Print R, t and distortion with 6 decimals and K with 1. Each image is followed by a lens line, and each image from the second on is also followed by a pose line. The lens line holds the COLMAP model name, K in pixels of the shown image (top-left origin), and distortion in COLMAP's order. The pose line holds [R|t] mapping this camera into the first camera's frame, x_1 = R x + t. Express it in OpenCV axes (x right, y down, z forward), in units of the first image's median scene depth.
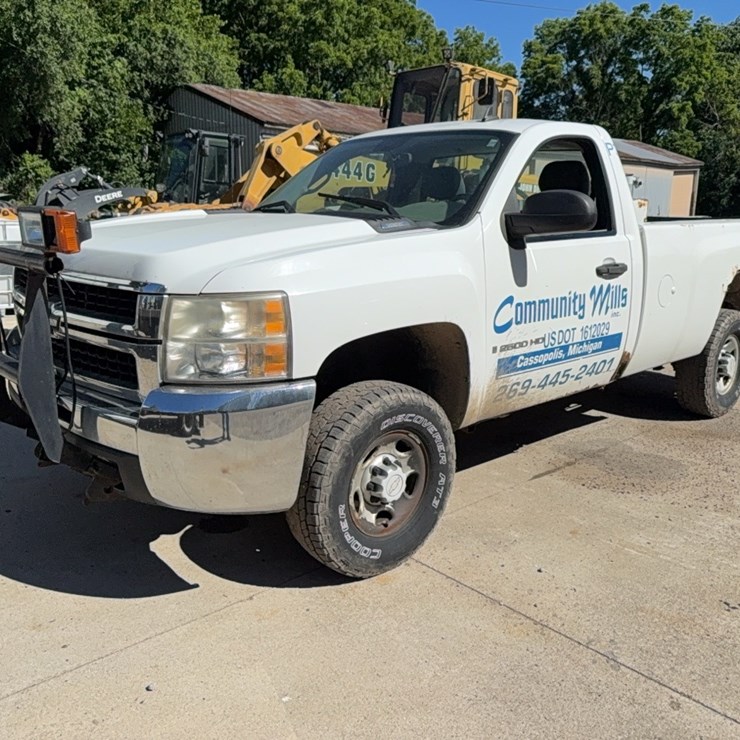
lens RADIAL K [[676.6, 0, 370.0], [0, 676.6, 370.0], [0, 0, 1]] dist [-0.048847, 0.017795]
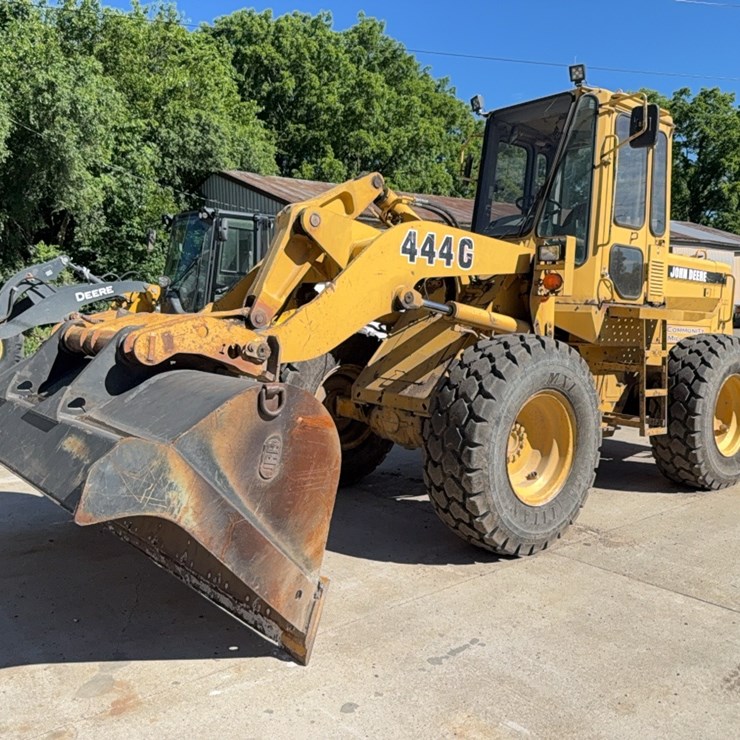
lens RADIAL K [[676.6, 0, 370.0], [0, 676.6, 370.0], [0, 0, 1]] dist [-0.048847, 0.017795]
pose [[0.998428, -0.008864, -0.055340, -0.014669], [0.001932, 0.992269, -0.124094, -0.032236], [0.056012, 0.123792, 0.990726, 0.113947]]
